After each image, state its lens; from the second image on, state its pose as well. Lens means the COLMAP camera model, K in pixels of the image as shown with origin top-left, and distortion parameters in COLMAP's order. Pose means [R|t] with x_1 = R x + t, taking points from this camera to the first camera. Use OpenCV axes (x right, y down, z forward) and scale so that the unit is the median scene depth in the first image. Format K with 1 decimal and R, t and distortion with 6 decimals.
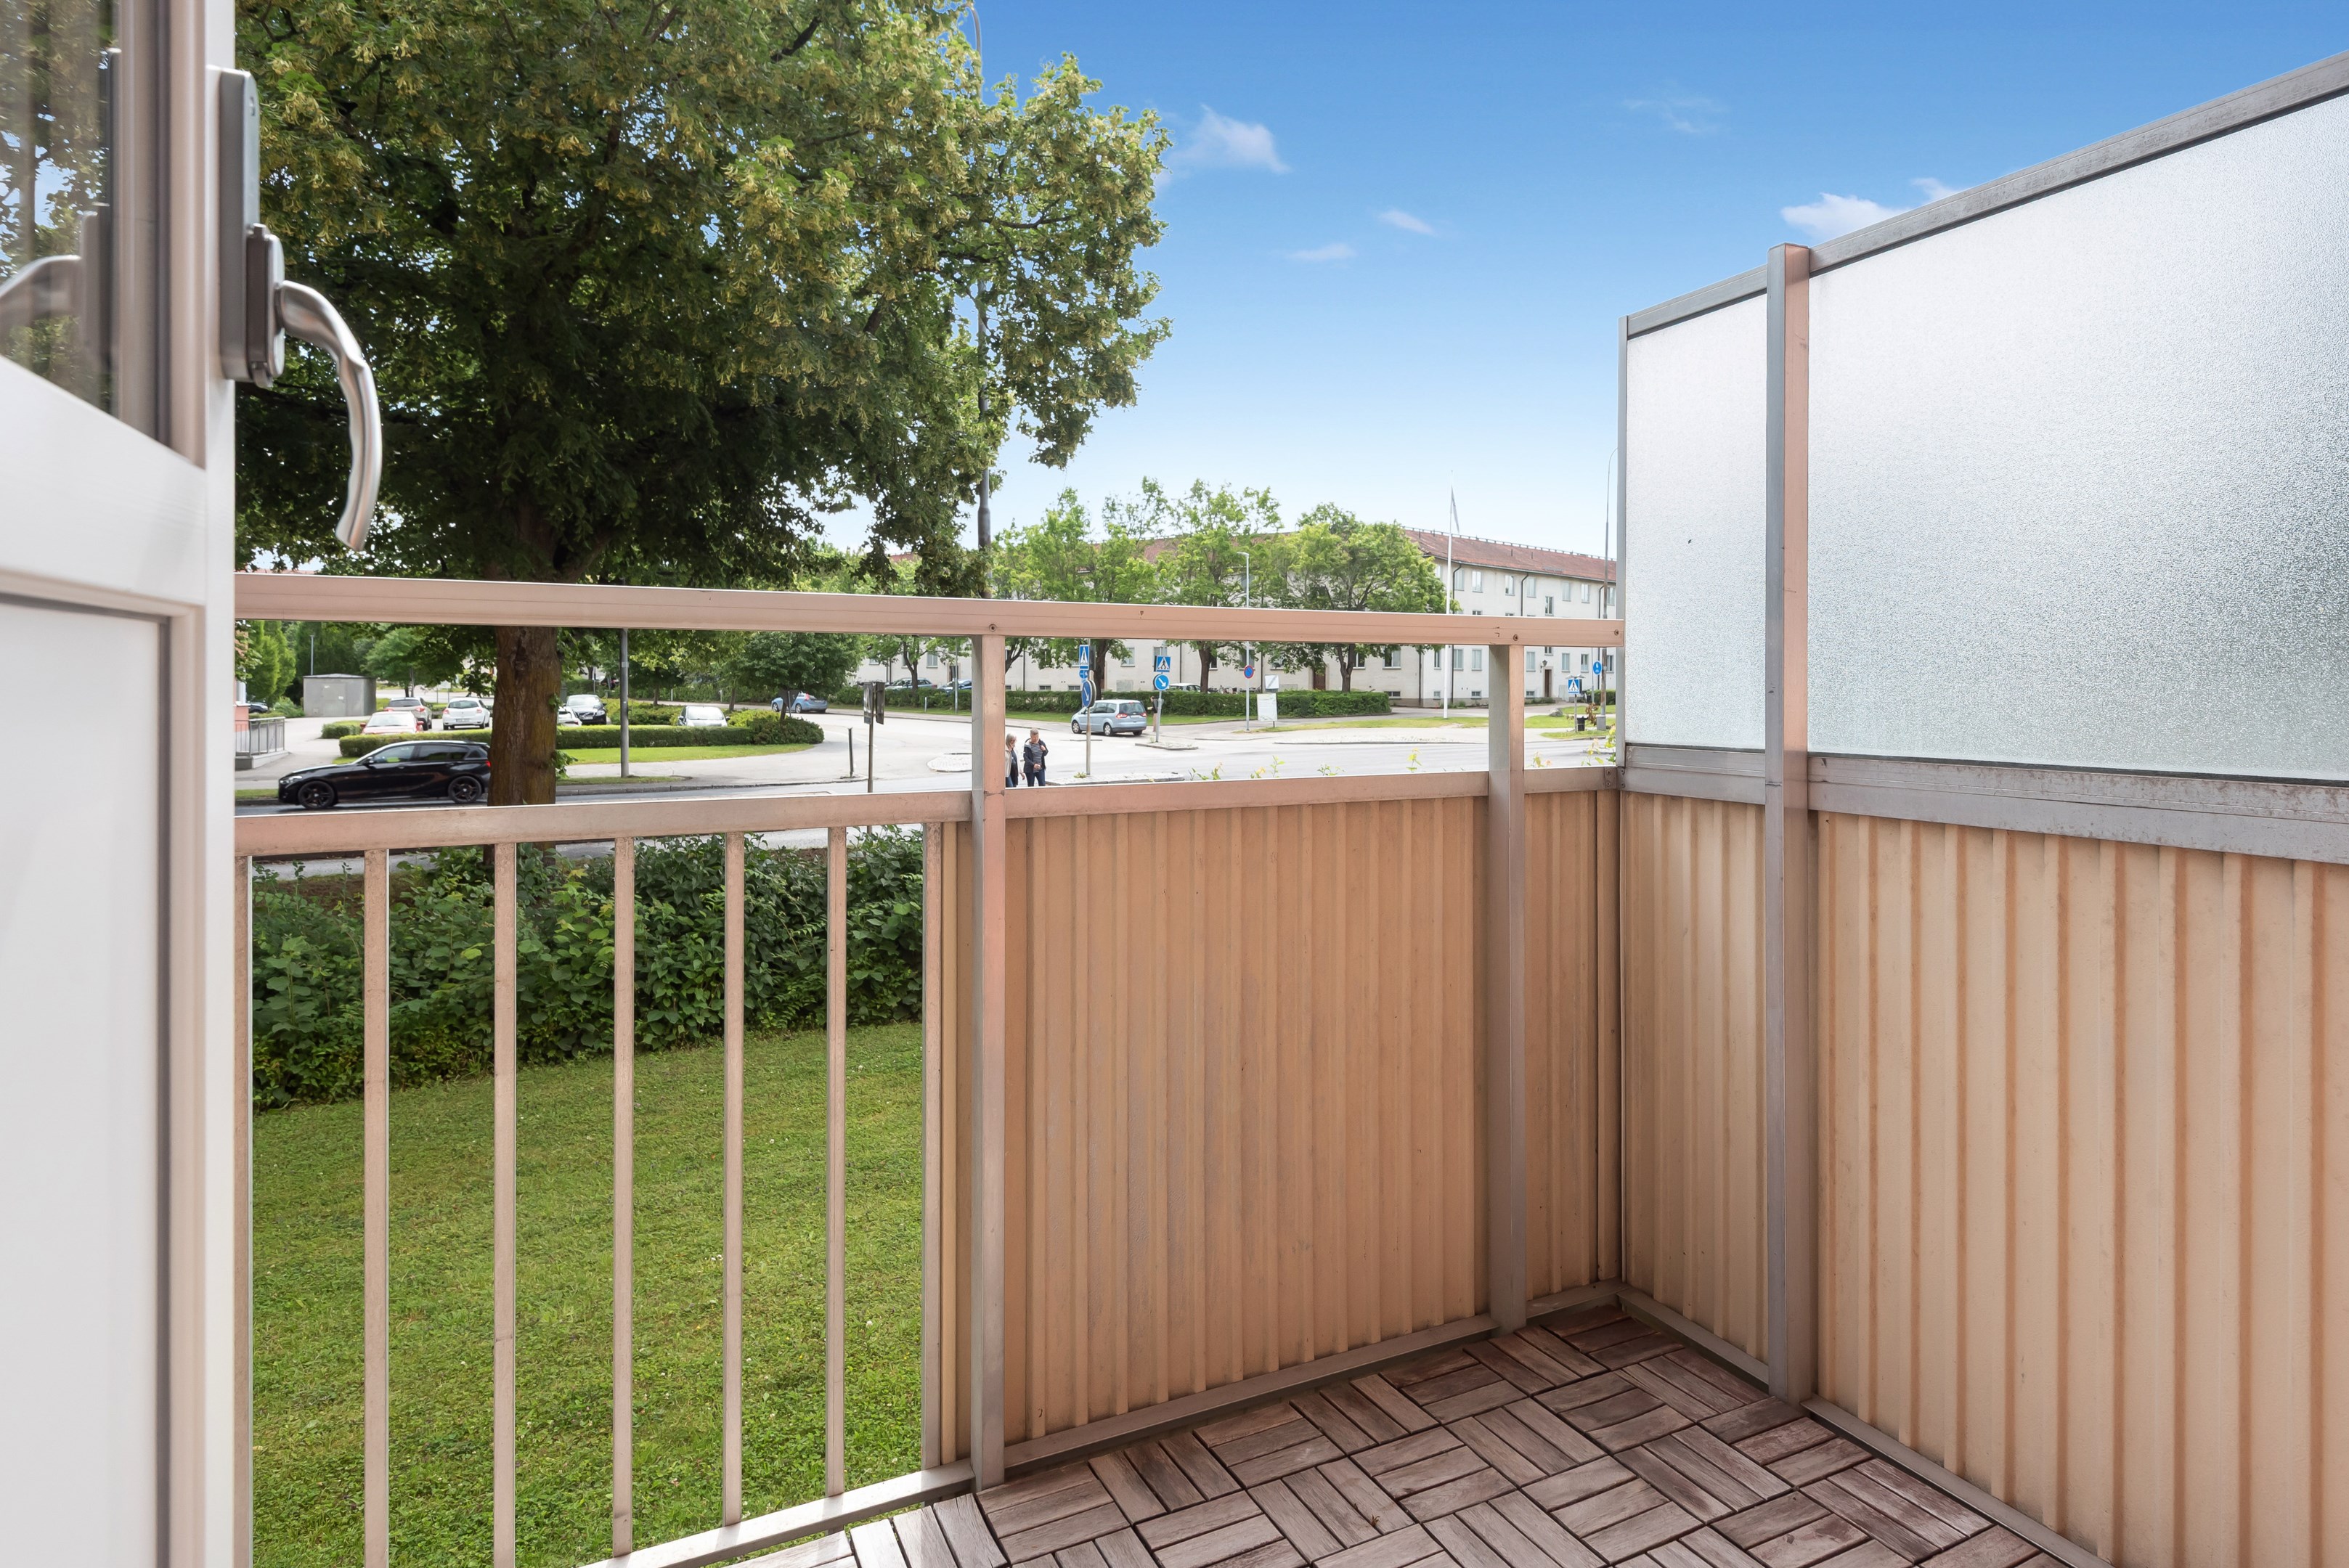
lens RADIAL K [[1214.5, 0, 1183.6], [0, 1214.5, 706.3], [0, 0, 1]] dist [-0.001638, -0.001459]
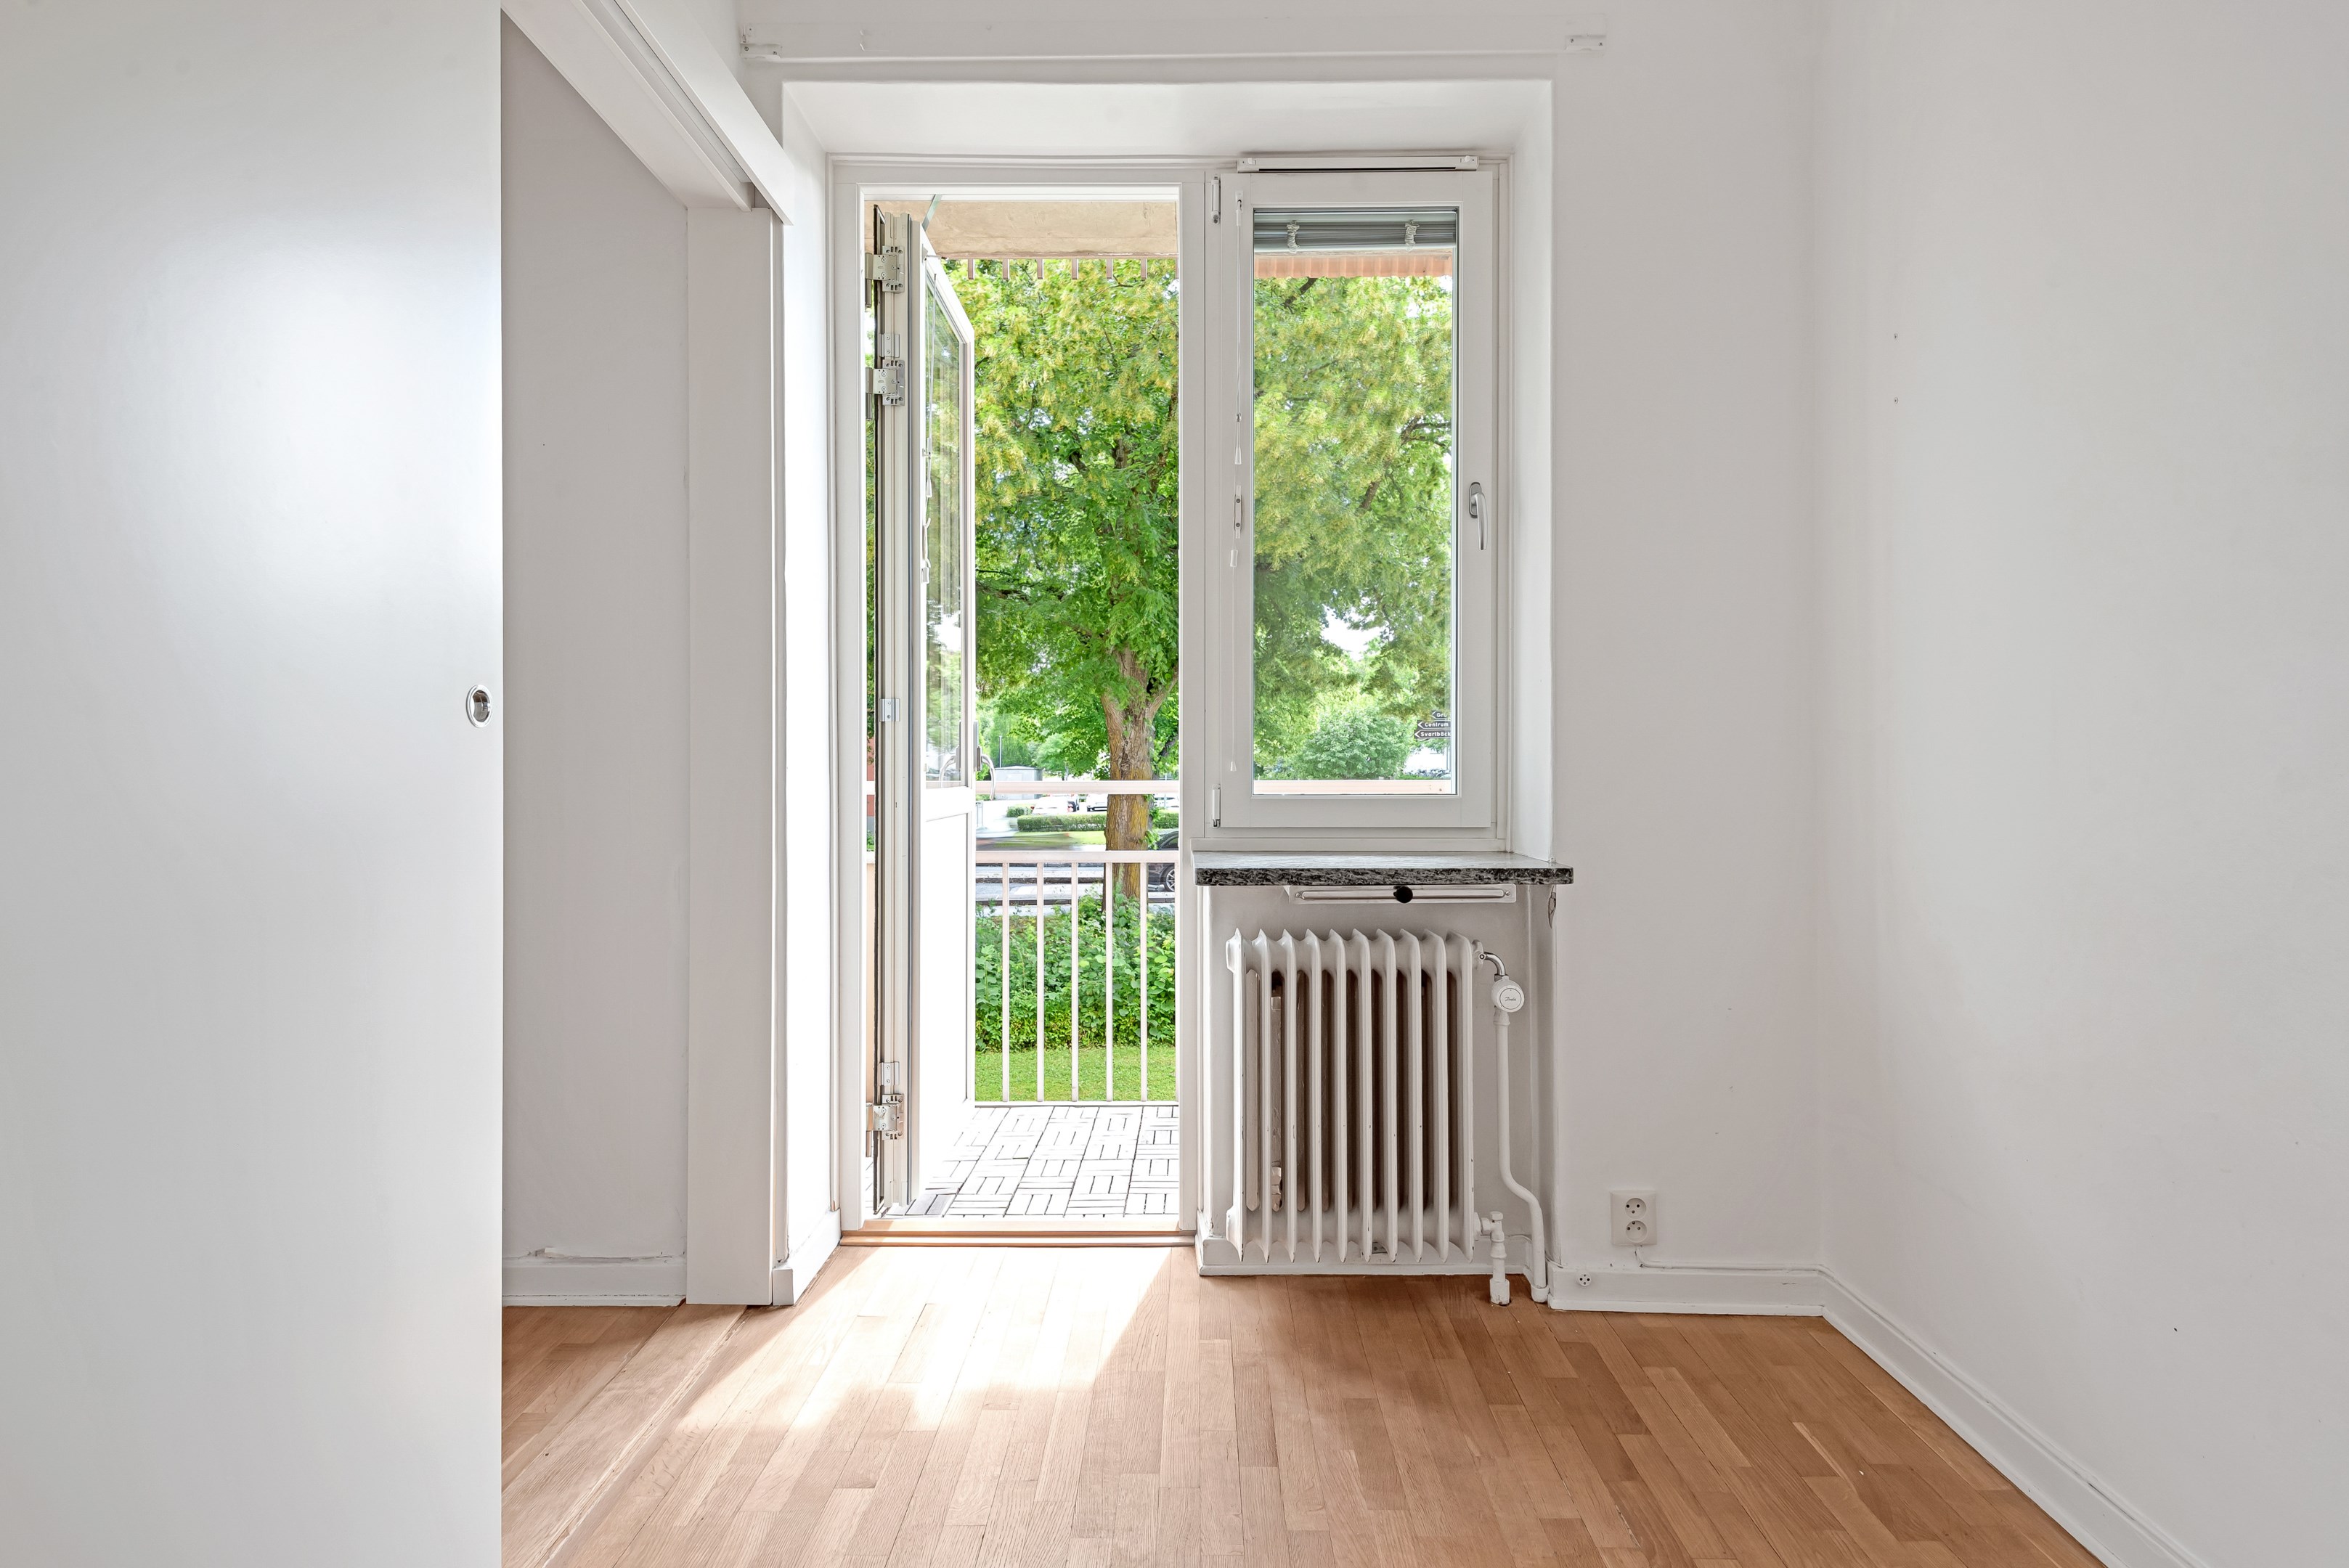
lens RADIAL K [[1262.5, 0, 1176.1], [0, 1262.5, 777.6], [0, 0, 1]] dist [0.031994, -0.010650]
pose [[0.884142, -0.004516, -0.467197, 0.183527], [0.000760, 0.999966, -0.008229, -0.011643], [0.467218, 0.006921, 0.884115, -0.248233]]
